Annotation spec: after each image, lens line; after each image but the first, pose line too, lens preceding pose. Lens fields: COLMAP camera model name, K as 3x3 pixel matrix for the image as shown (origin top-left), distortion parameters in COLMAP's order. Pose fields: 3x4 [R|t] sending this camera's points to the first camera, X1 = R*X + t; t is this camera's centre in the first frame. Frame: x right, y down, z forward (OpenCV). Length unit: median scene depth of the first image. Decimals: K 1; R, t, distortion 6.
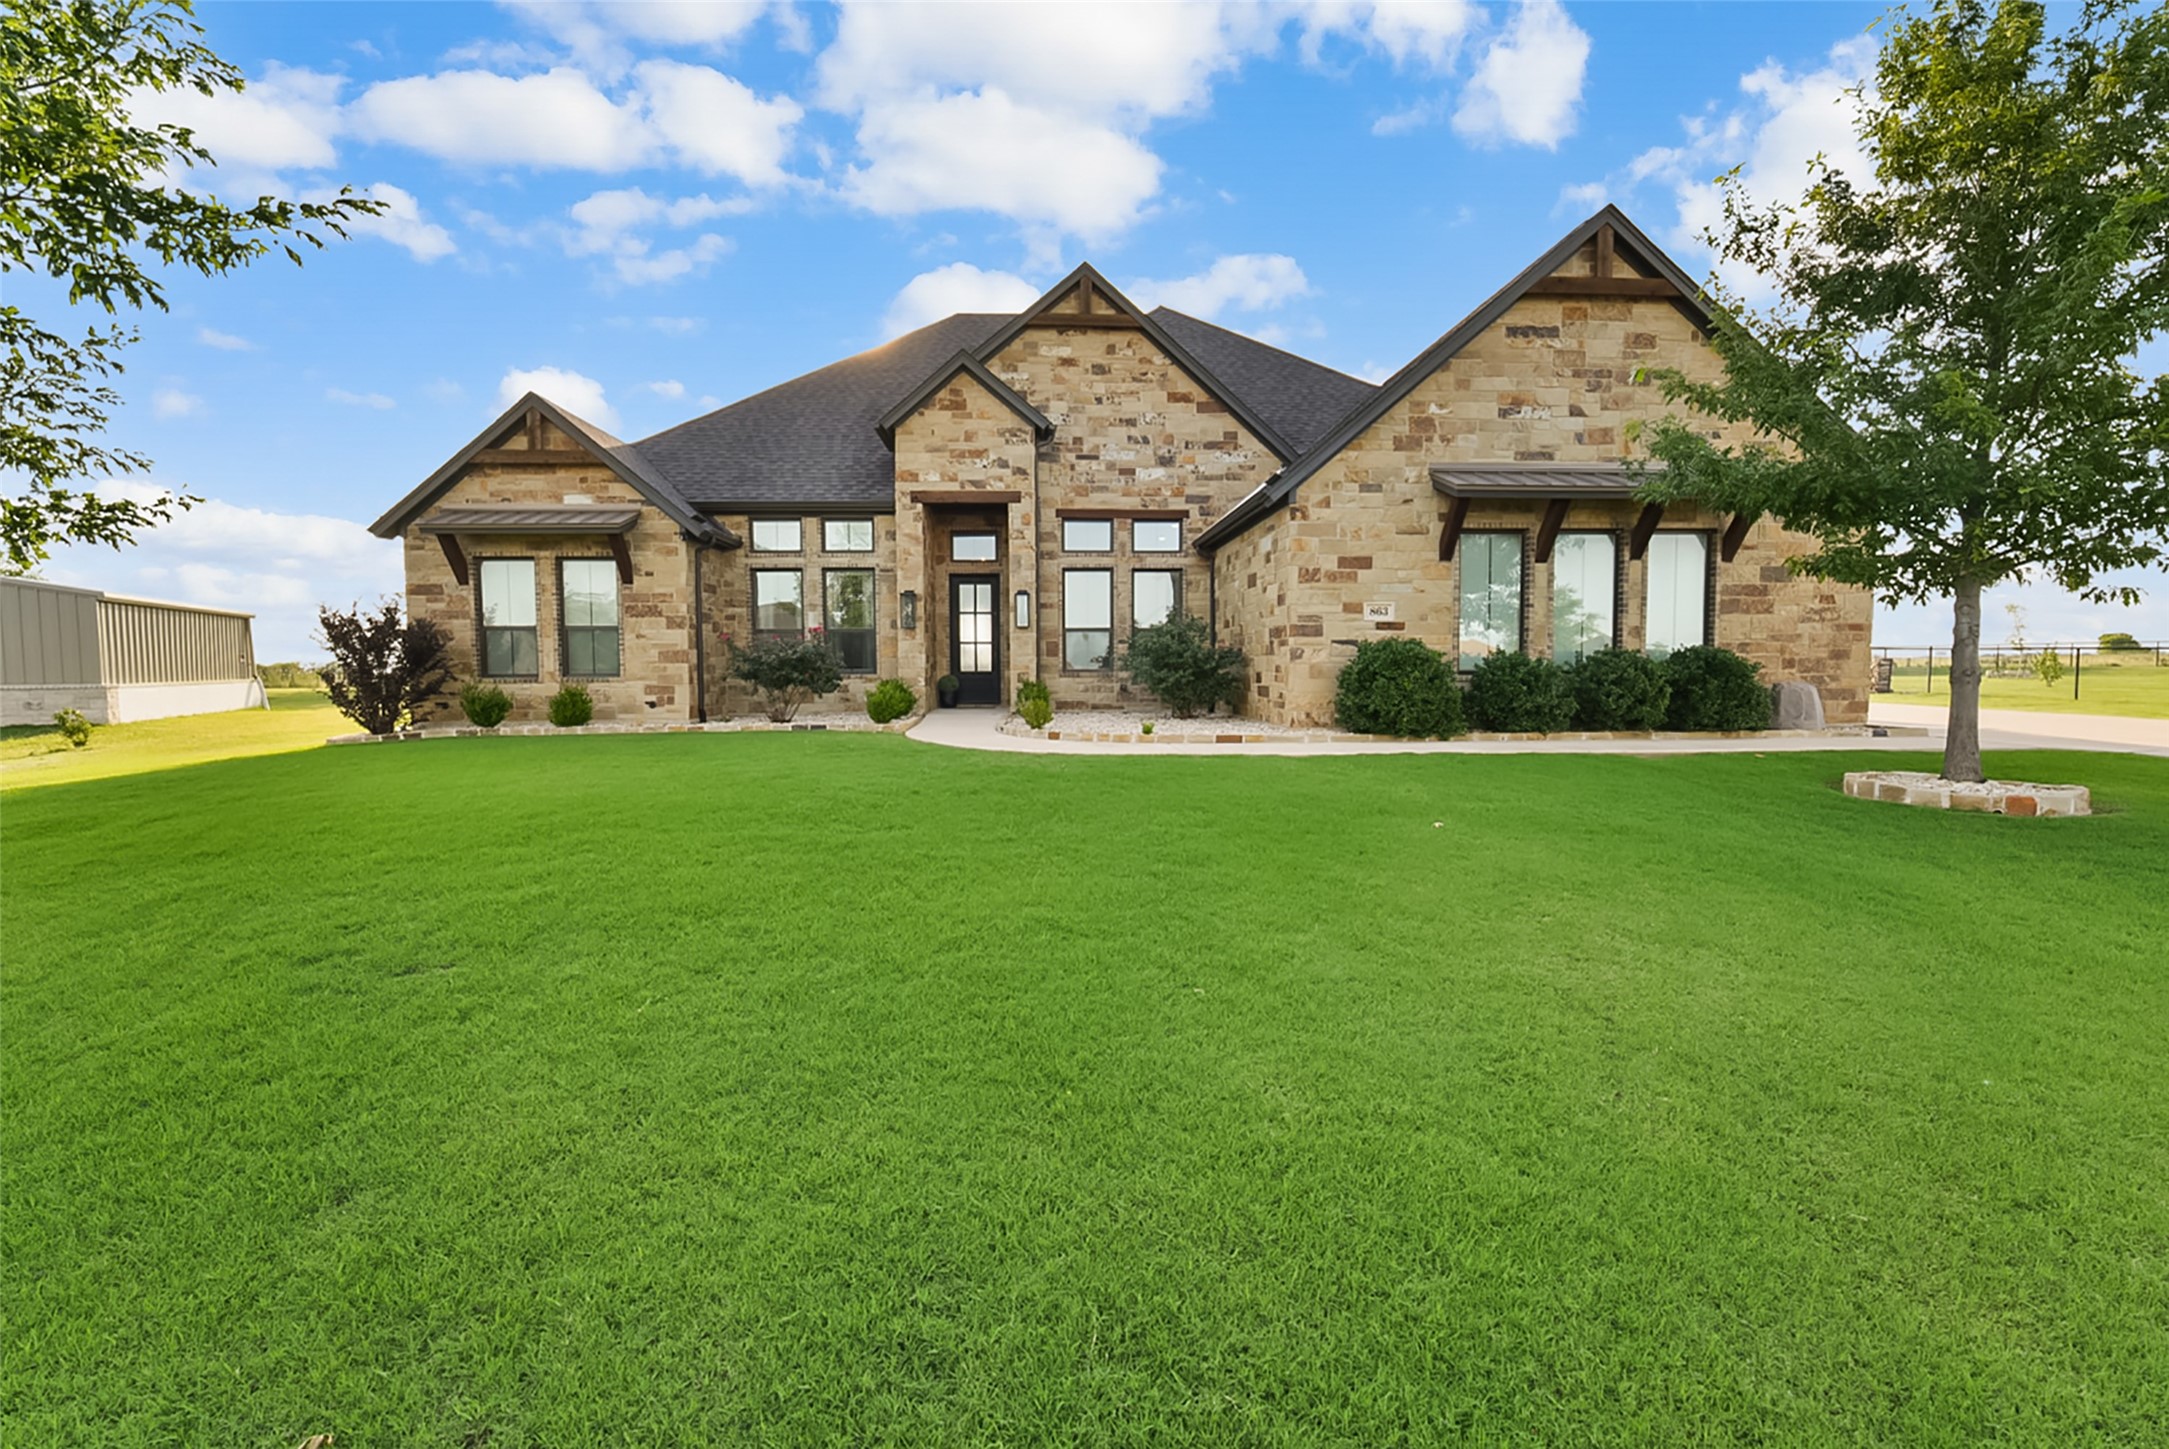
lens RADIAL K [[867.9, 0, 1083.0], [0, 867.9, 711.8], [0, 0, 1]] dist [-0.000671, 0.000023]
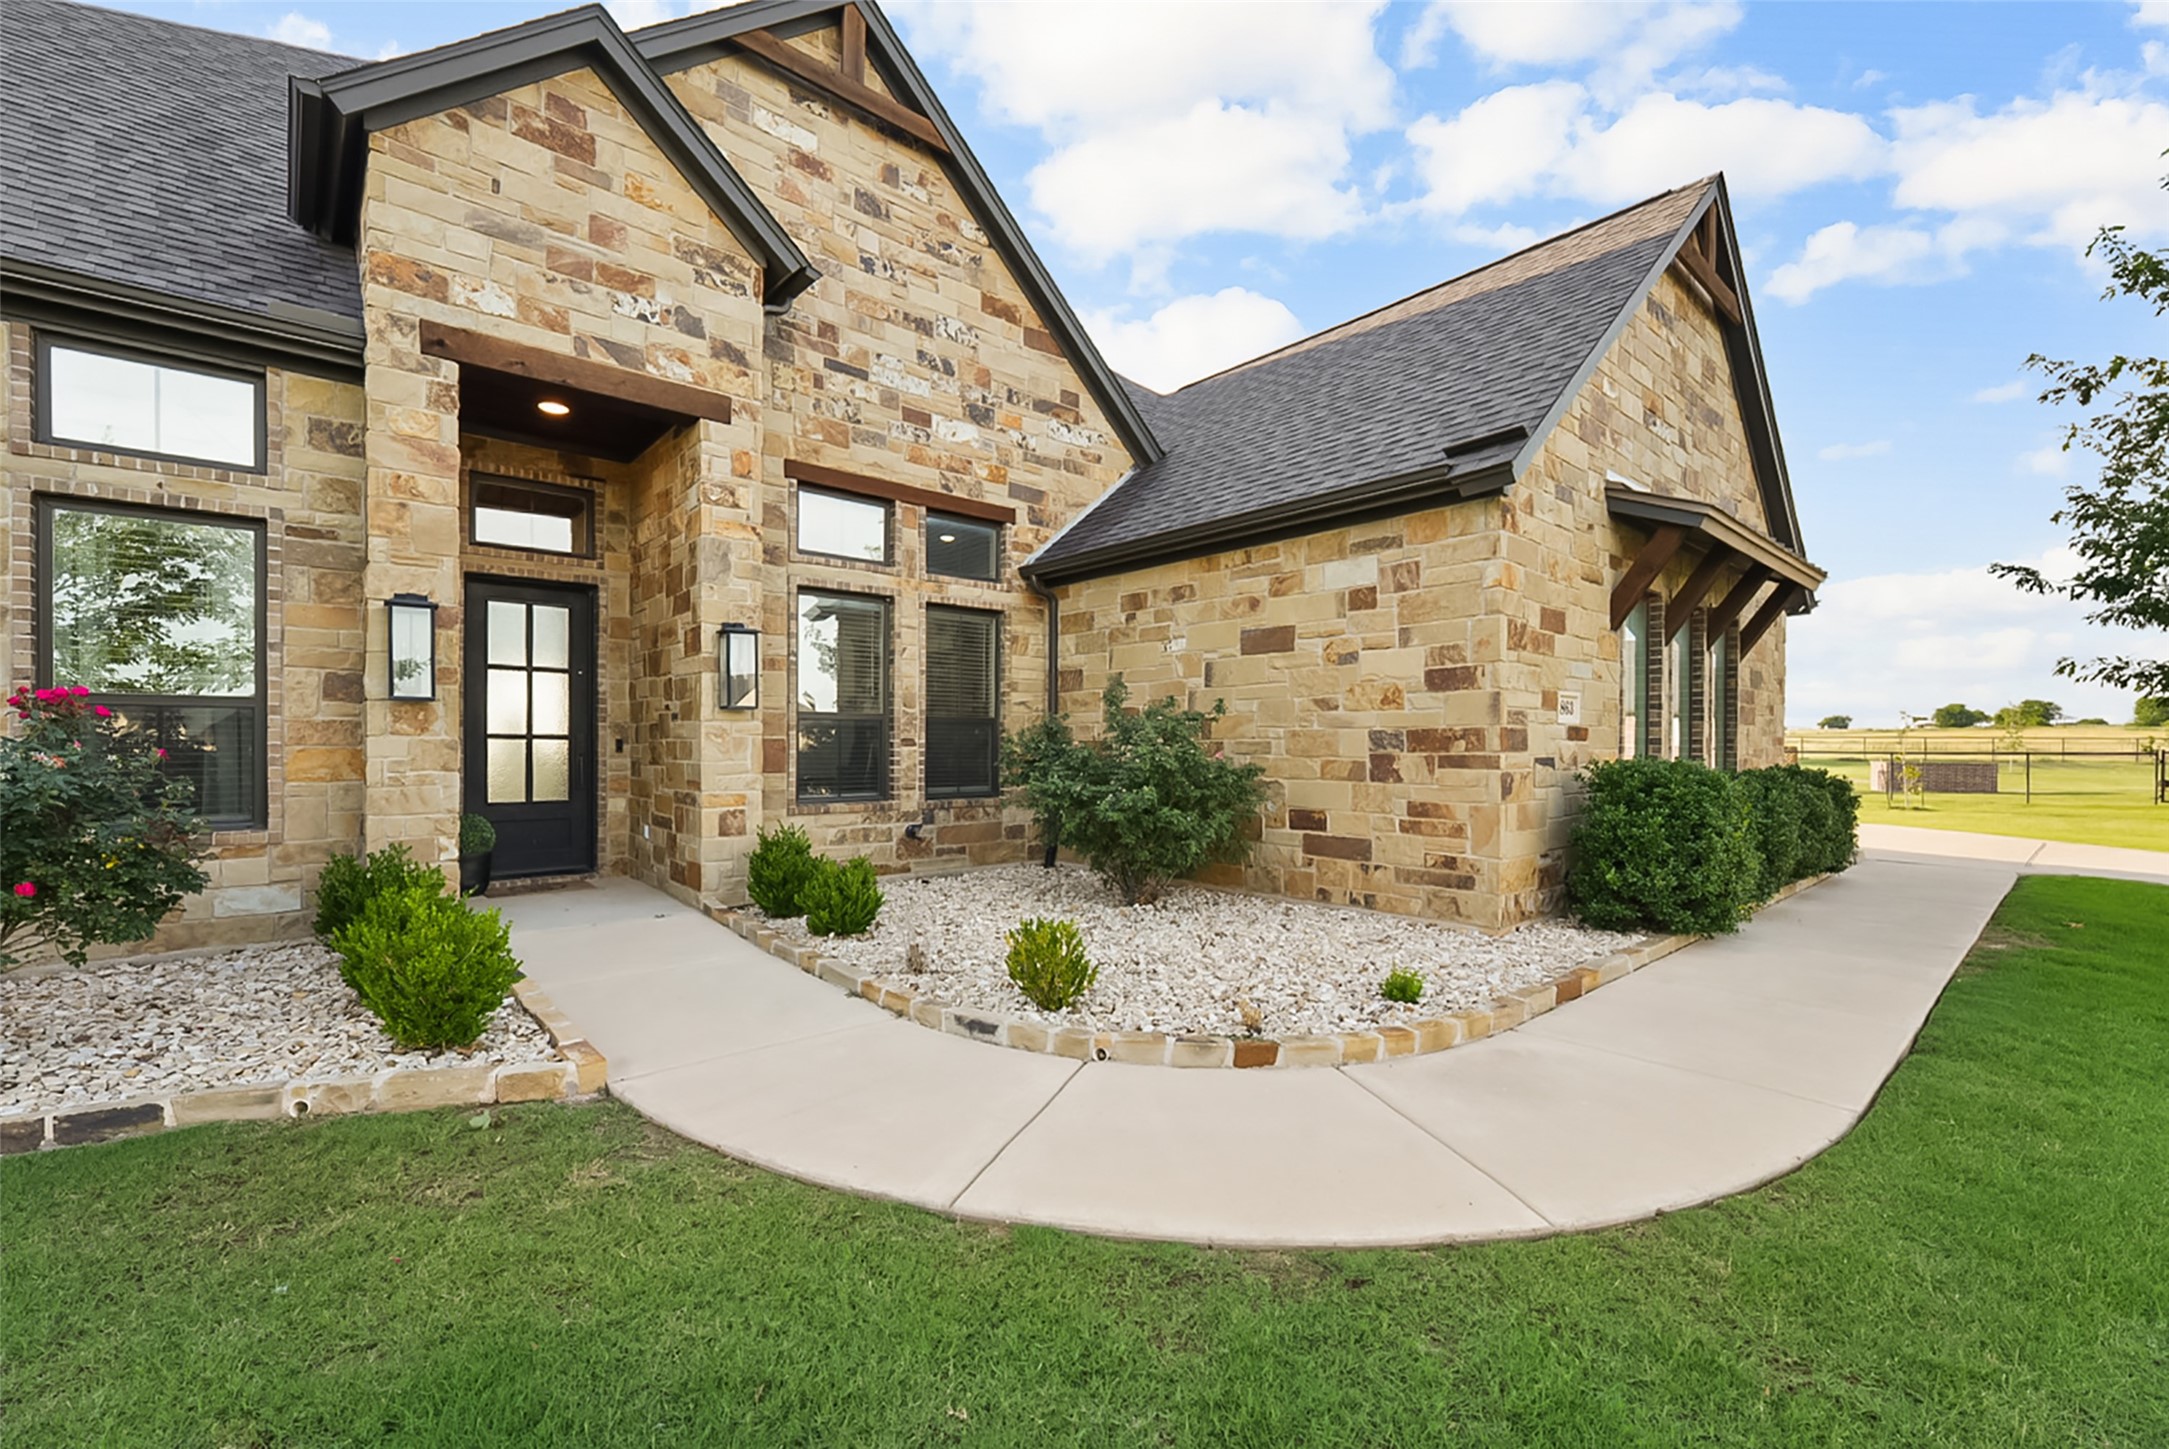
lens RADIAL K [[892.4, 0, 1086.9], [0, 892.4, 747.3], [0, 0, 1]] dist [0.001122, -0.000238]
pose [[0.790317, 0.005055, 0.612678, -0.201712], [0.026622, 0.998738, -0.042581, -0.053549], [-0.612120, 0.049963, 0.789185, 0.535529]]
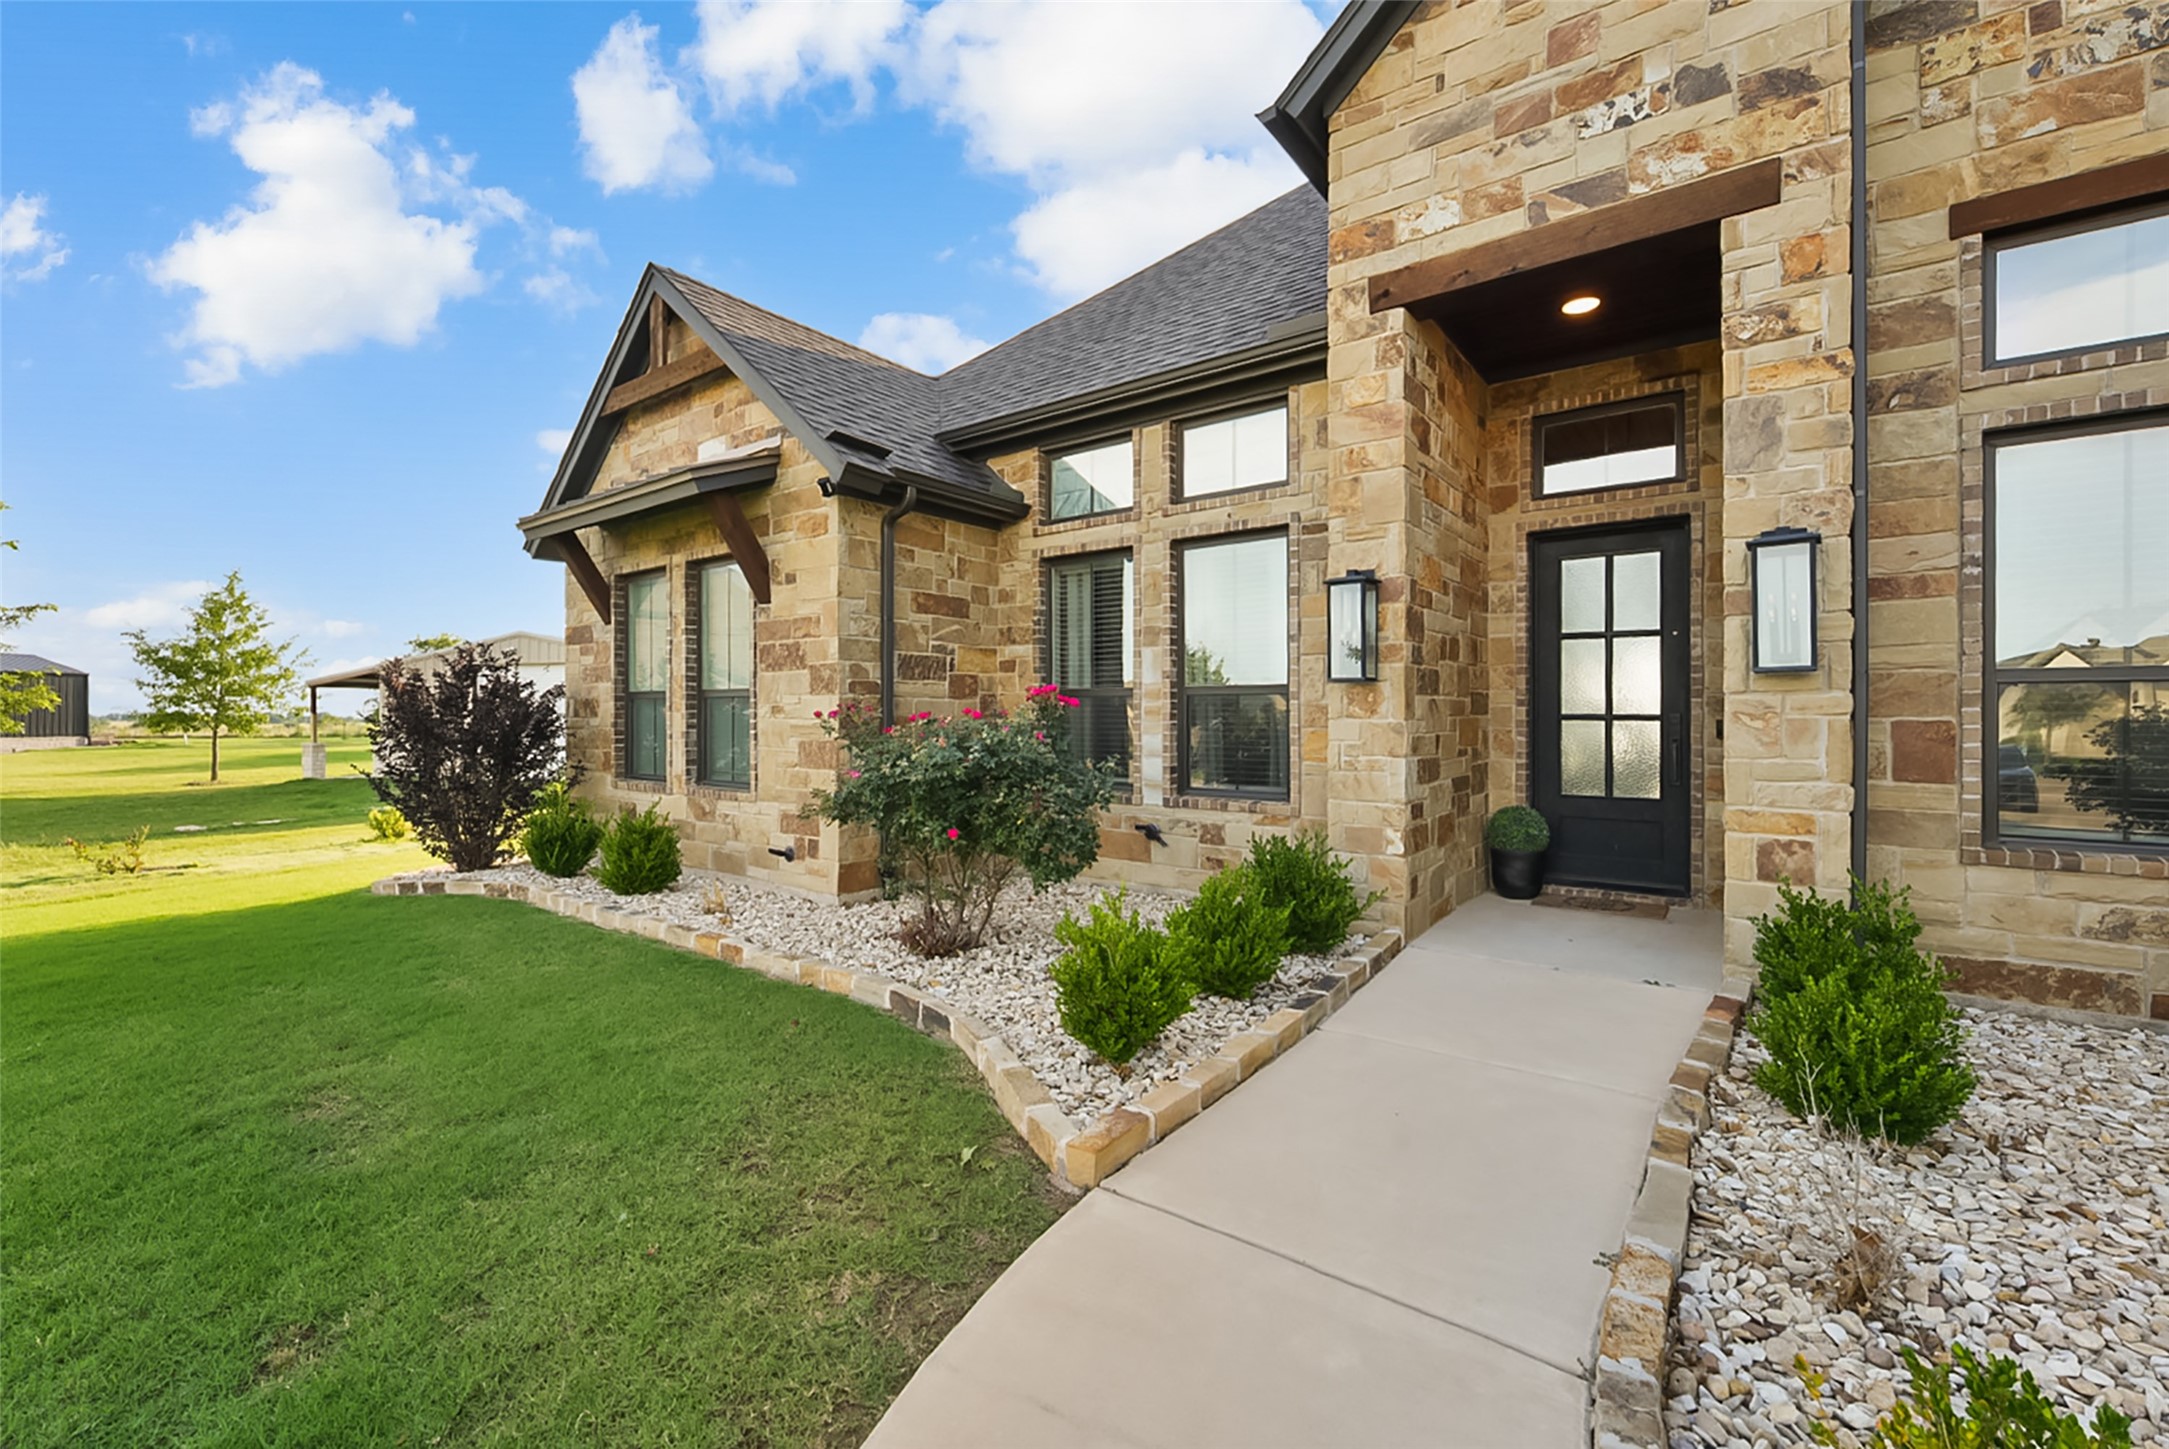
lens RADIAL K [[901.9, 0, 1073.6], [0, 901.9, 714.4], [0, 0, 1]] dist [-0.001156, 0.000006]
pose [[0.756273, 0.006354, -0.654226, -0.053222], [-0.042499, 0.998318, -0.039432, -0.064016], [0.652875, 0.057625, 0.755271, 0.651648]]
